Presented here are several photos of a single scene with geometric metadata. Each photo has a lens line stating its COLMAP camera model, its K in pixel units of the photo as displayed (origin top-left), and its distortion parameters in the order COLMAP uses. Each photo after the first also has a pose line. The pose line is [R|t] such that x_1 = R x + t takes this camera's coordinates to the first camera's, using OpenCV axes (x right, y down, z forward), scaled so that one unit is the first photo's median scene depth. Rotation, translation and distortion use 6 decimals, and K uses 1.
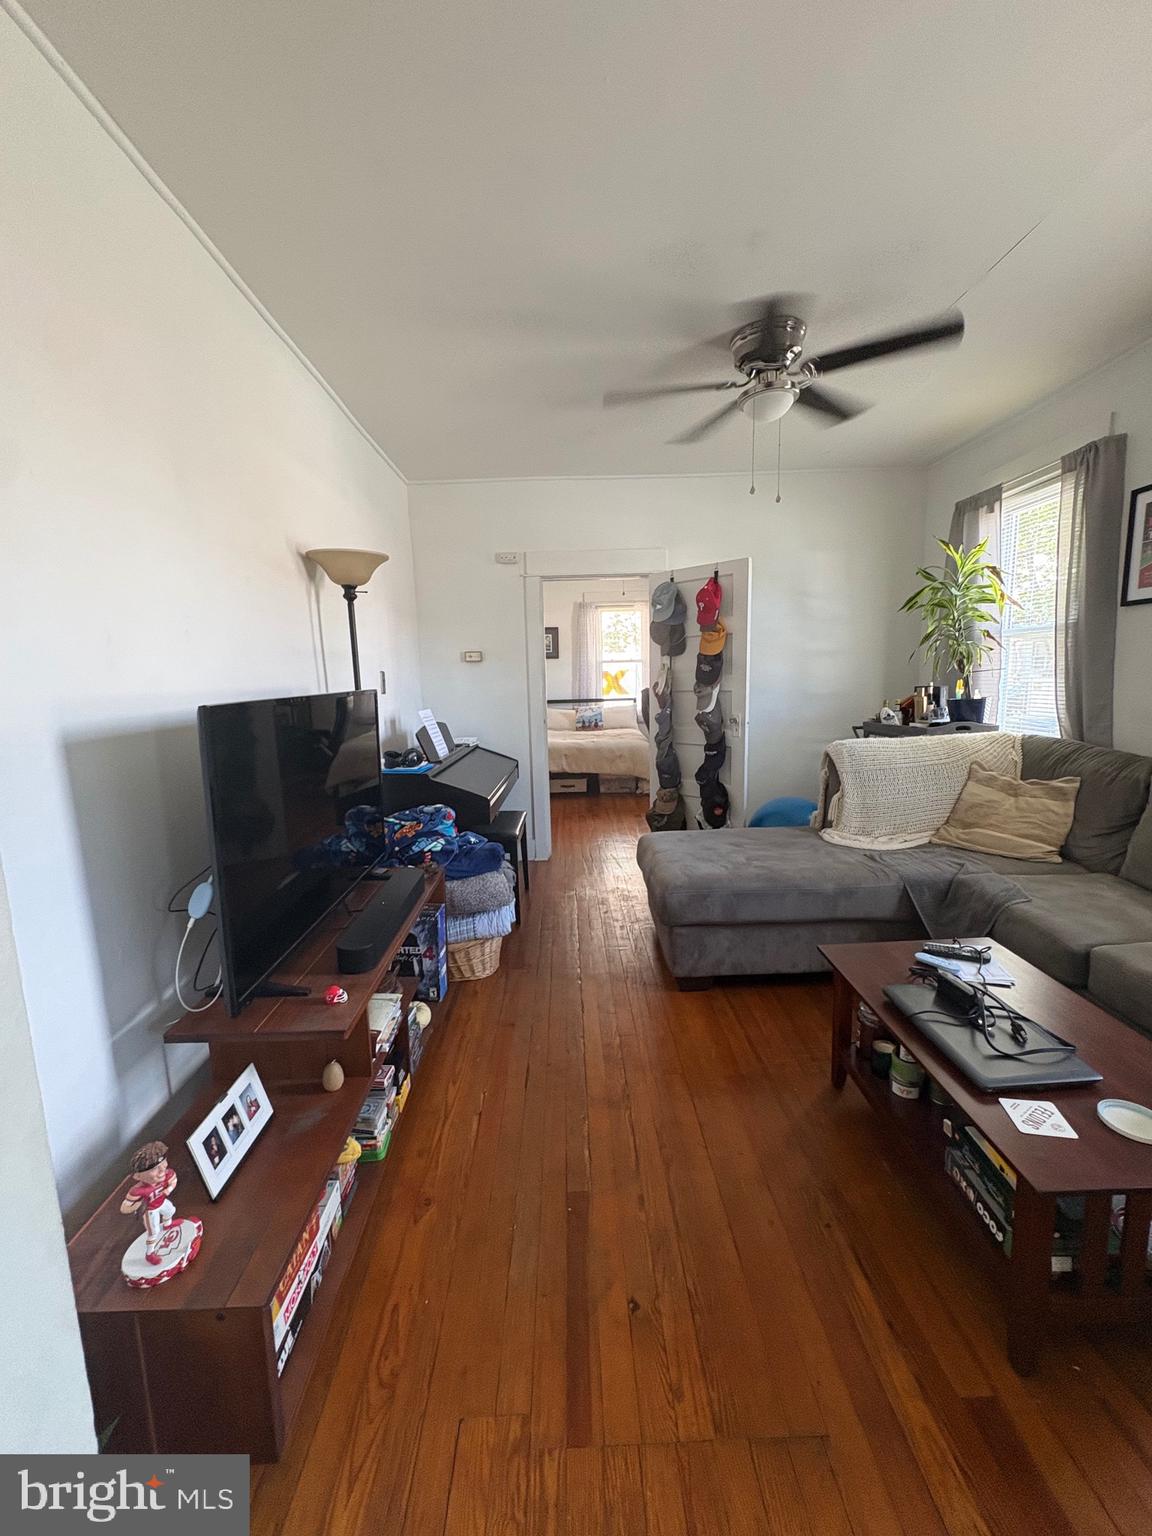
lens RADIAL K [[614.1, 0, 573.3], [0, 614.1, 770.1], [0, 0, 1]] dist [-0.000982, 0.000264]
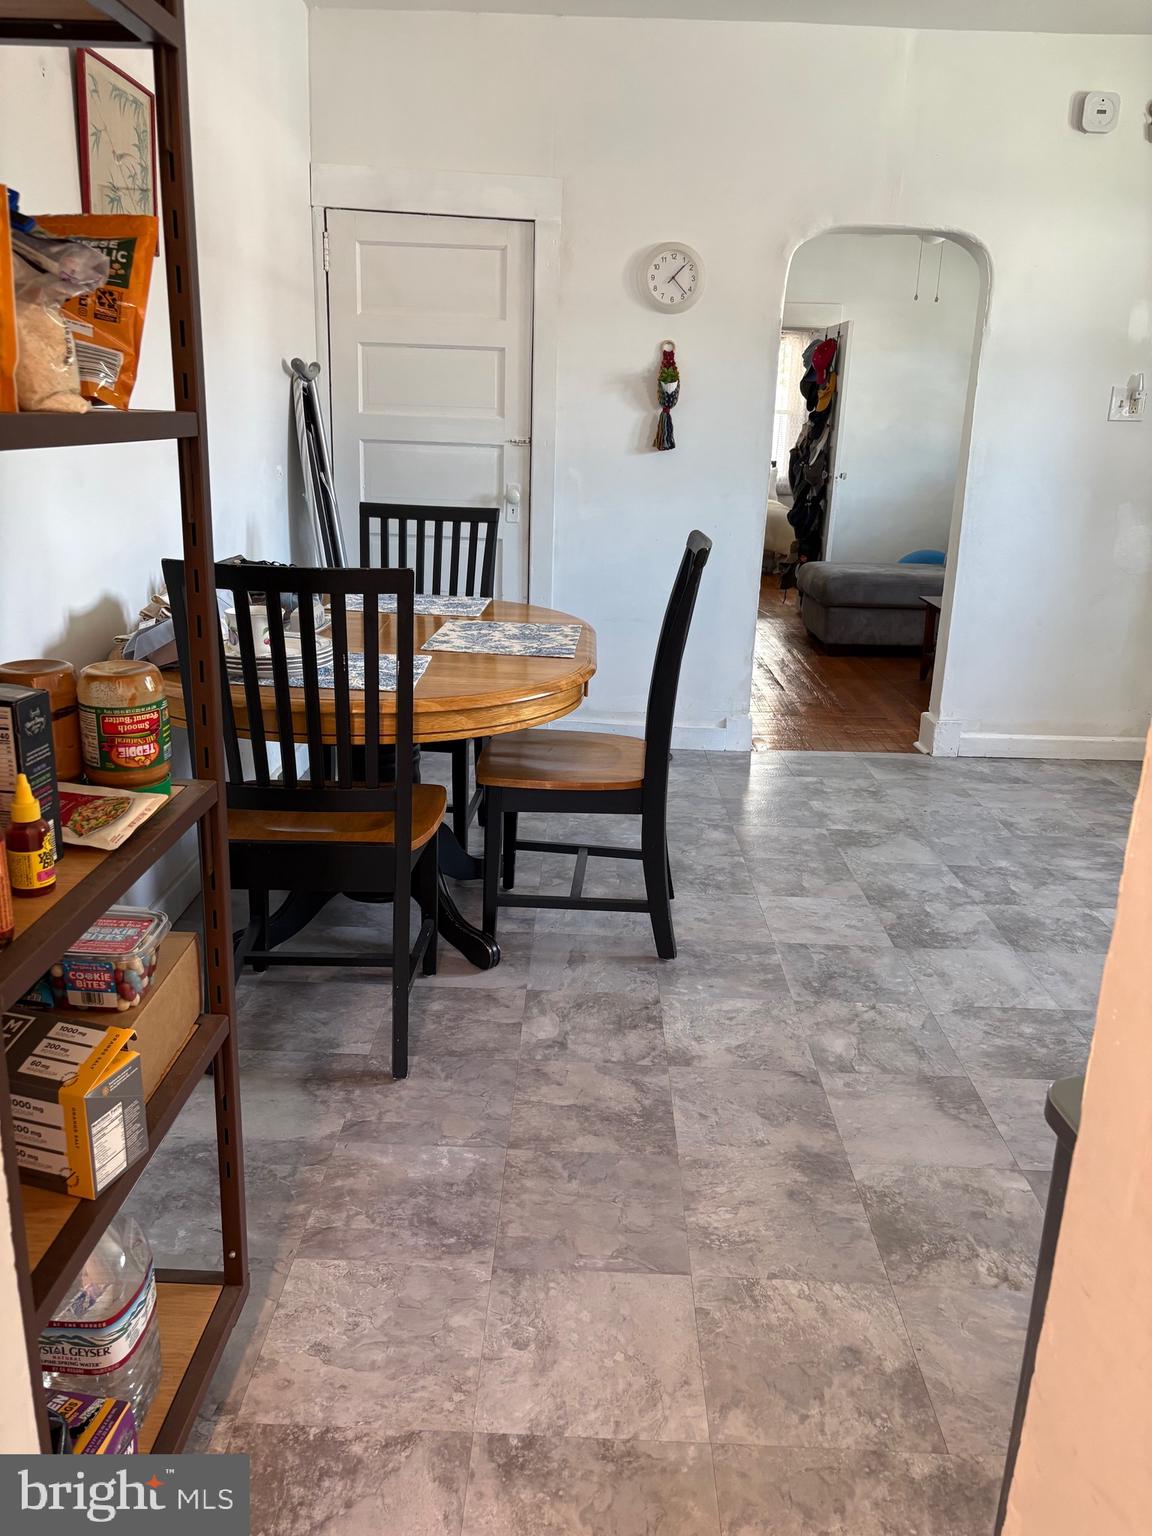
lens RADIAL K [[1153.6, 0, 574.3], [0, 1153.6, 767.2], [0, 0, 1]] dist [0.002055, 0.000973]
pose [[0.997566, 0.068772, -0.011527, -0.368402], [-0.066673, 0.989111, 0.131205, 0.303185], [0.020425, -0.130117, 0.991288, -1.705423]]
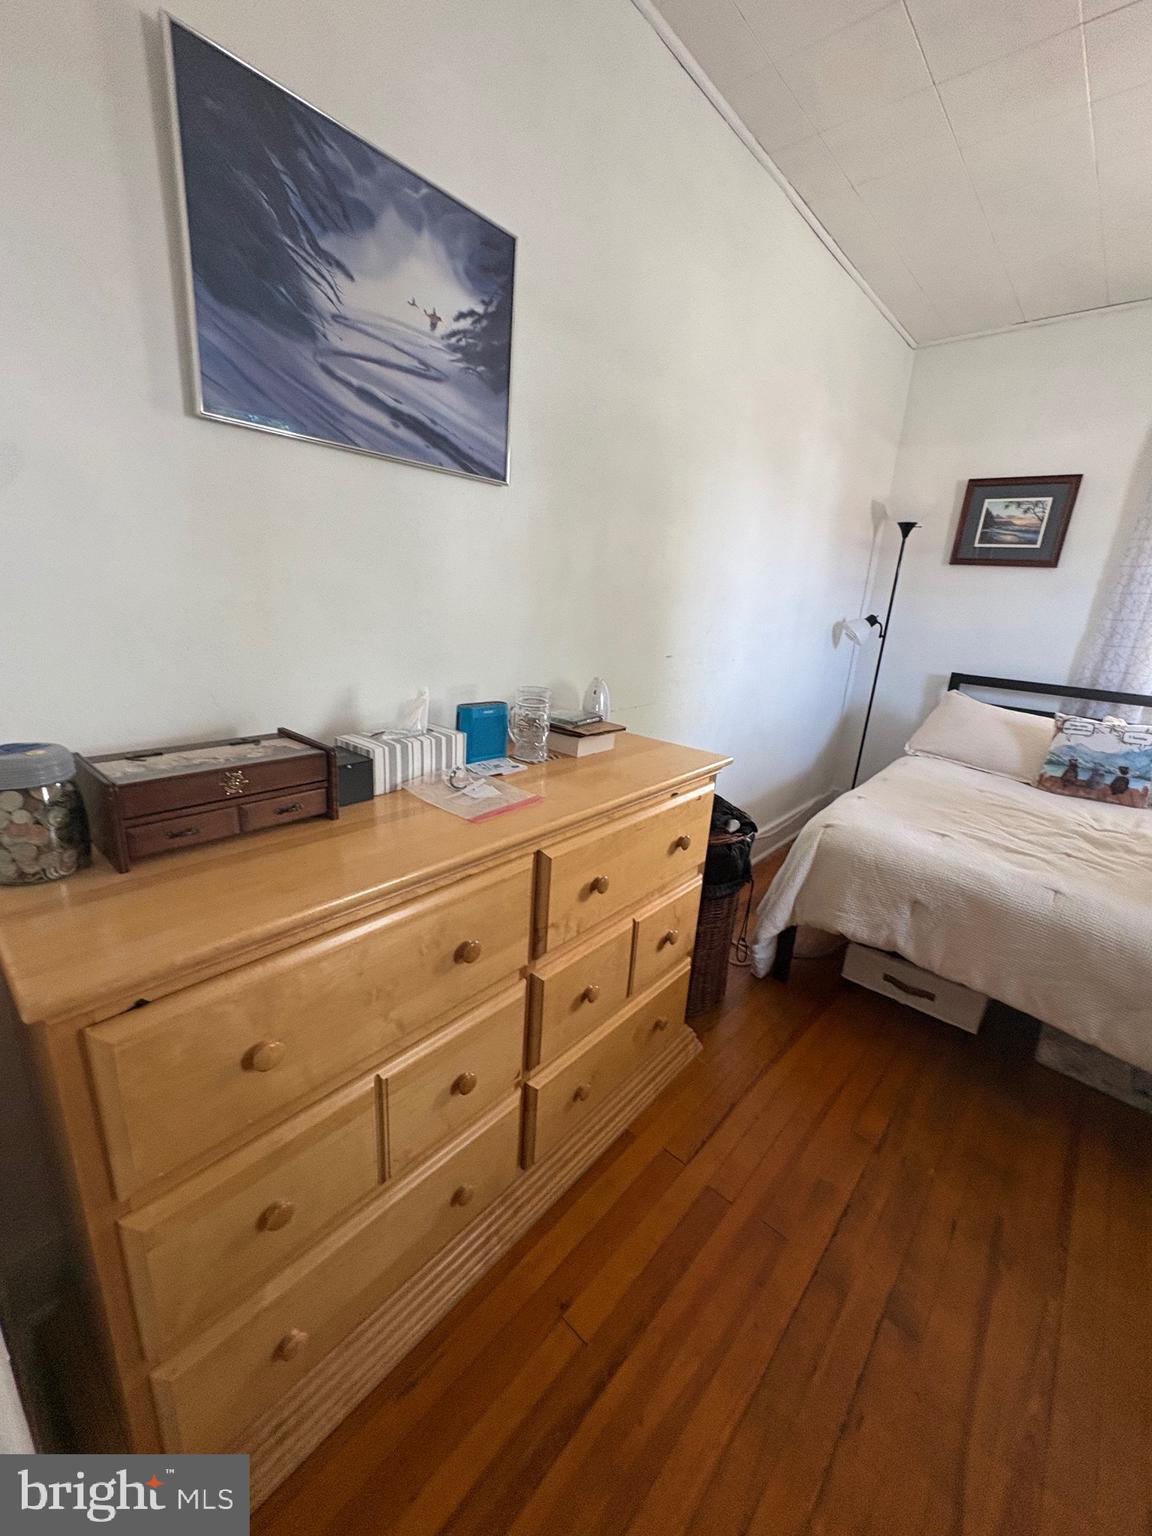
lens RADIAL K [[614.1, 0, 573.3], [0, 614.1, 769.5], [0, 0, 1]] dist [-0.000982, 0.000264]
pose [[0.734440, 0.262112, -0.626016, 0.081246], [-0.183468, 0.964746, 0.188693, -0.275864], [0.653405, -0.023730, 0.756637, 1.787095]]
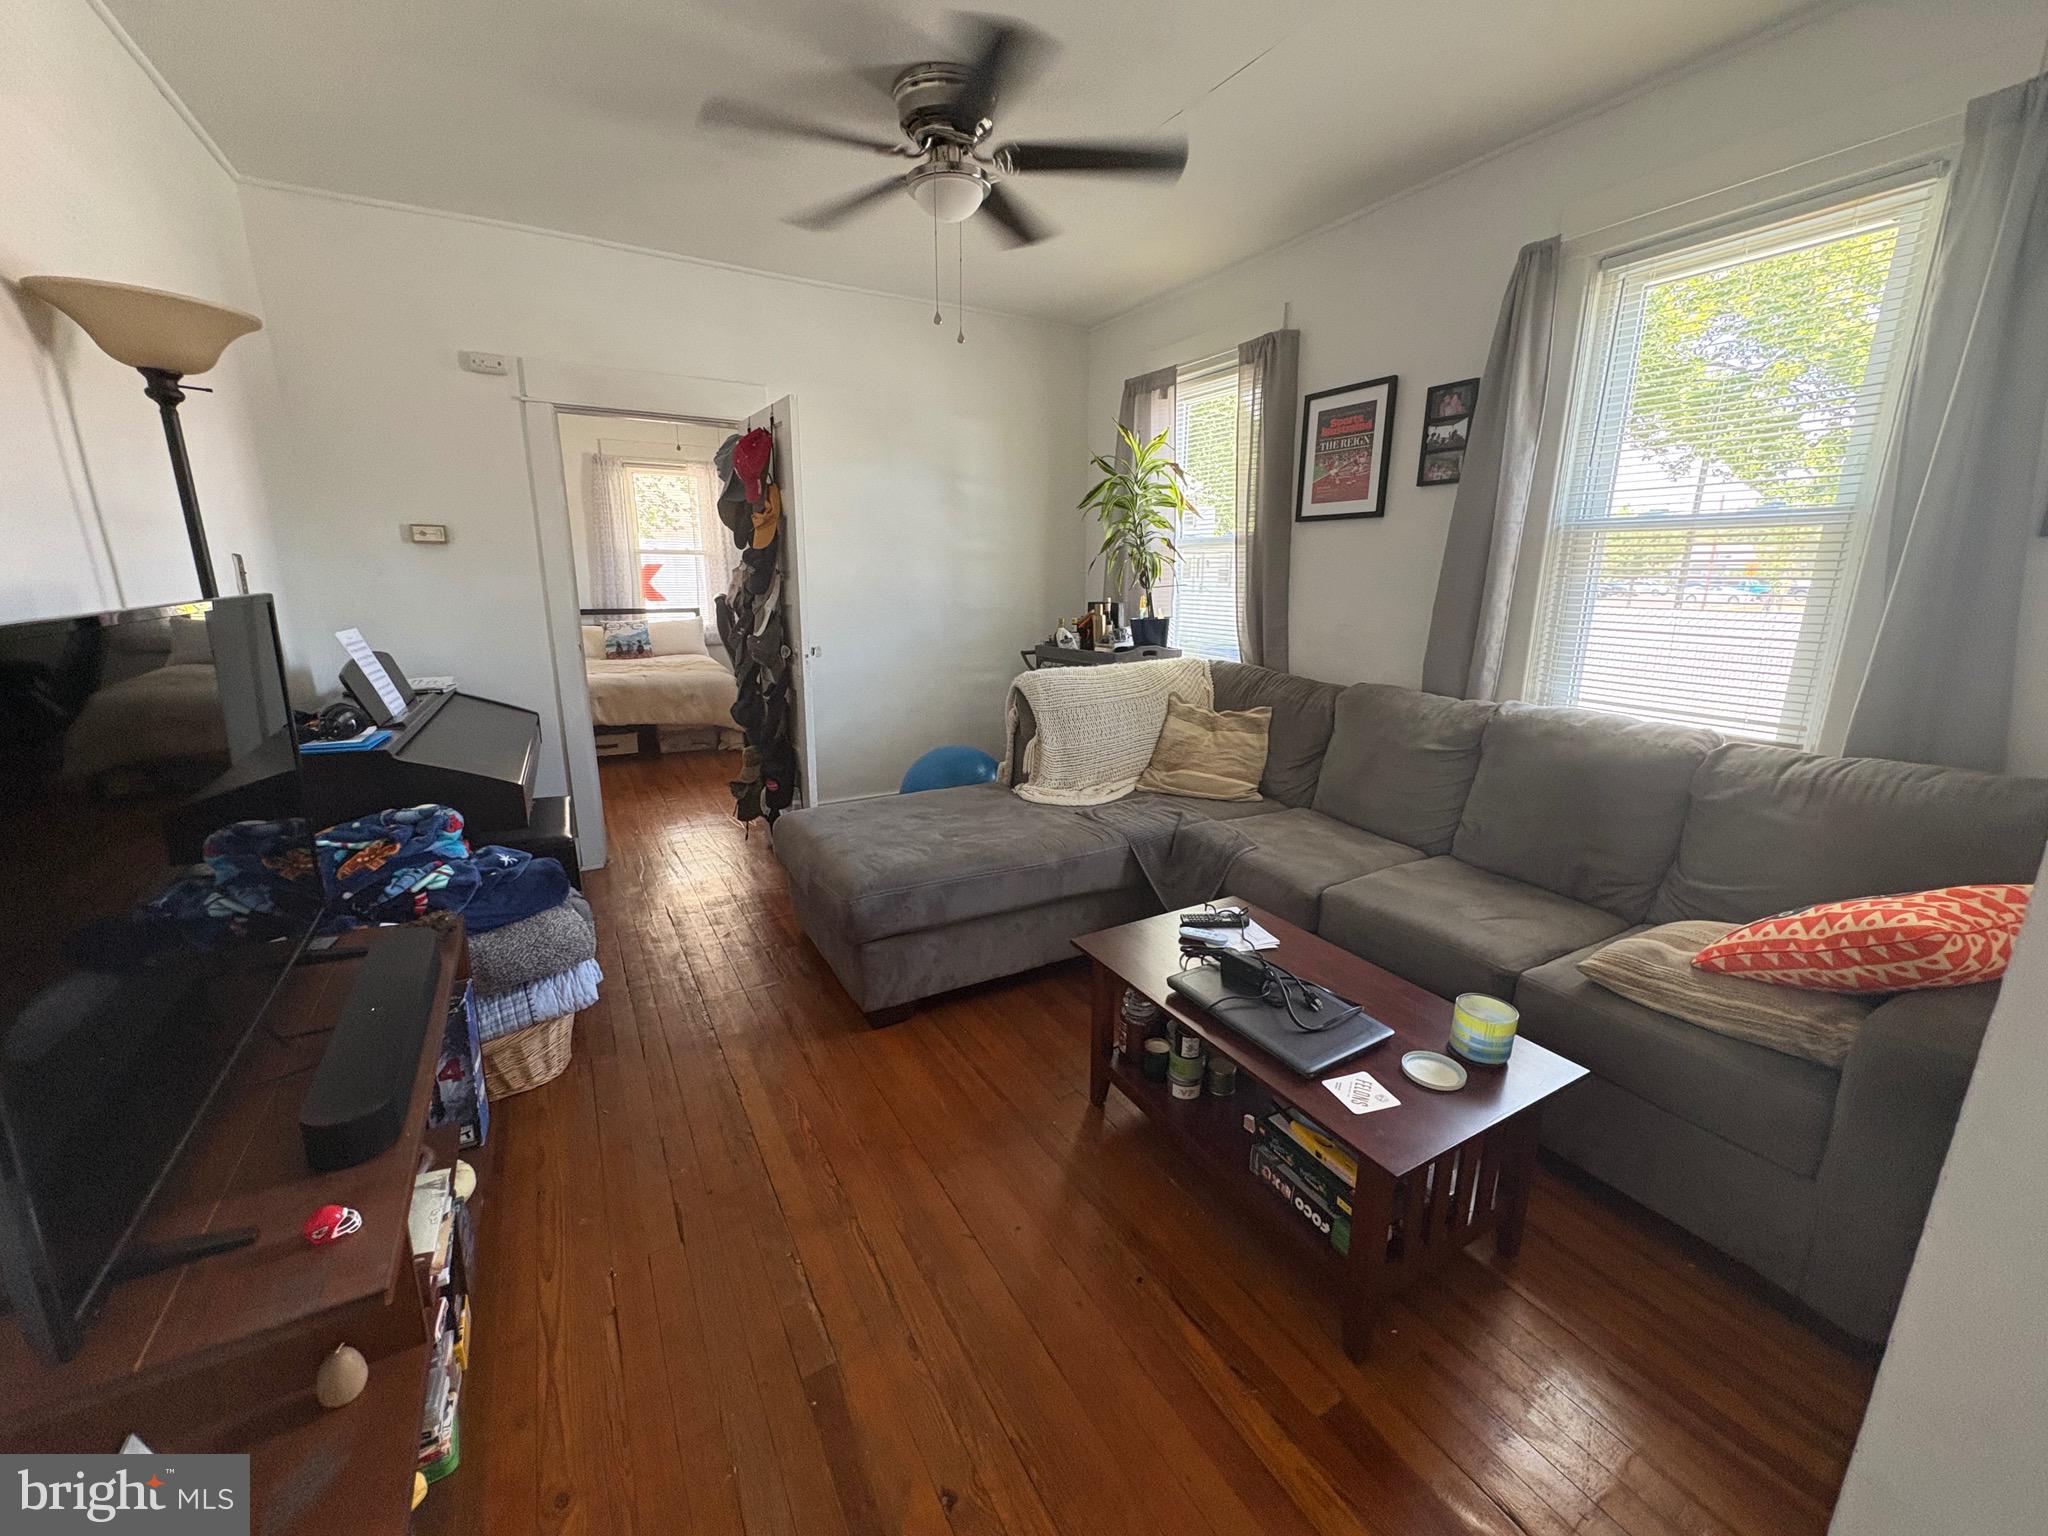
lens RADIAL K [[818.8, 0, 1027.5], [0, 818.8, 770.7], [0, 0, 1]] dist [-0.000982, 0.000264]
pose [[0.872009, -0.080406, 0.482841, -0.106959], [0.041756, 0.995040, 0.090290, -0.019904], [-0.487706, -0.058572, 0.871041, 0.096523]]
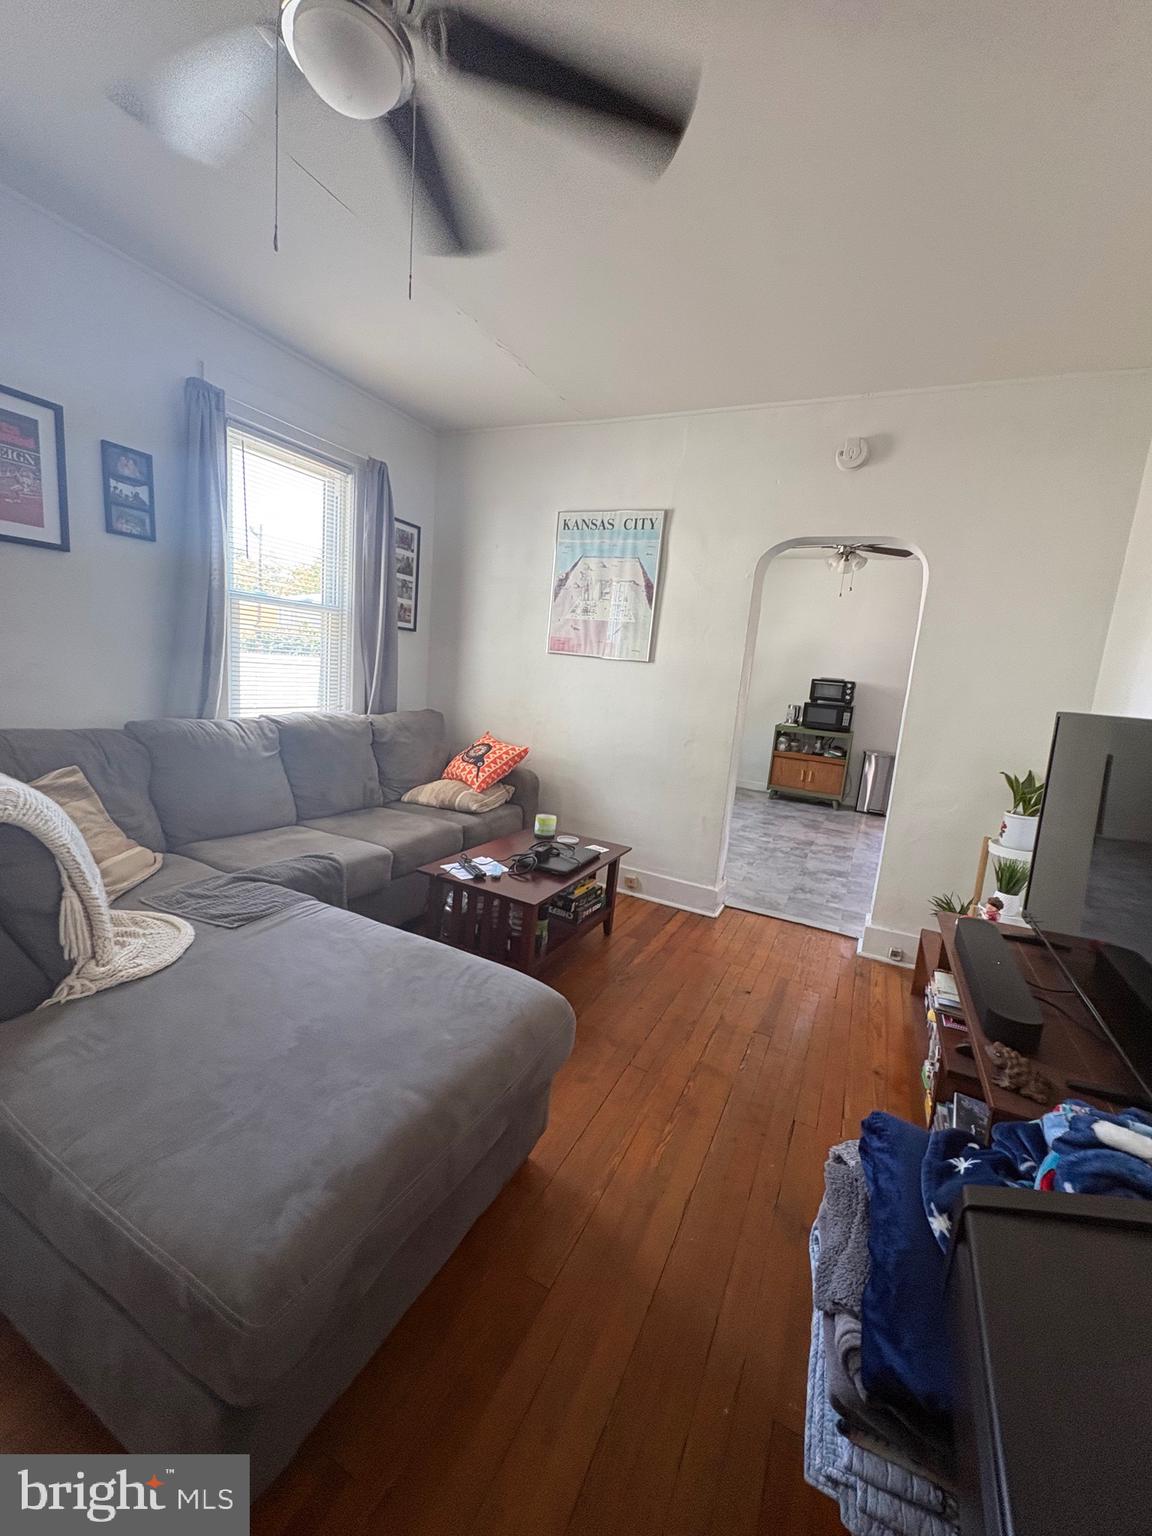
lens RADIAL K [[614.1, 0, 581.0], [0, 614.1, 762.7], [0, 0, 1]] dist [-0.000982, 0.000264]
pose [[-0.889685, -0.116623, 0.441429, -0.109095], [0.012105, 0.960462, 0.278147, -0.209203], [-0.456414, 0.252807, -0.853097, 1.412616]]
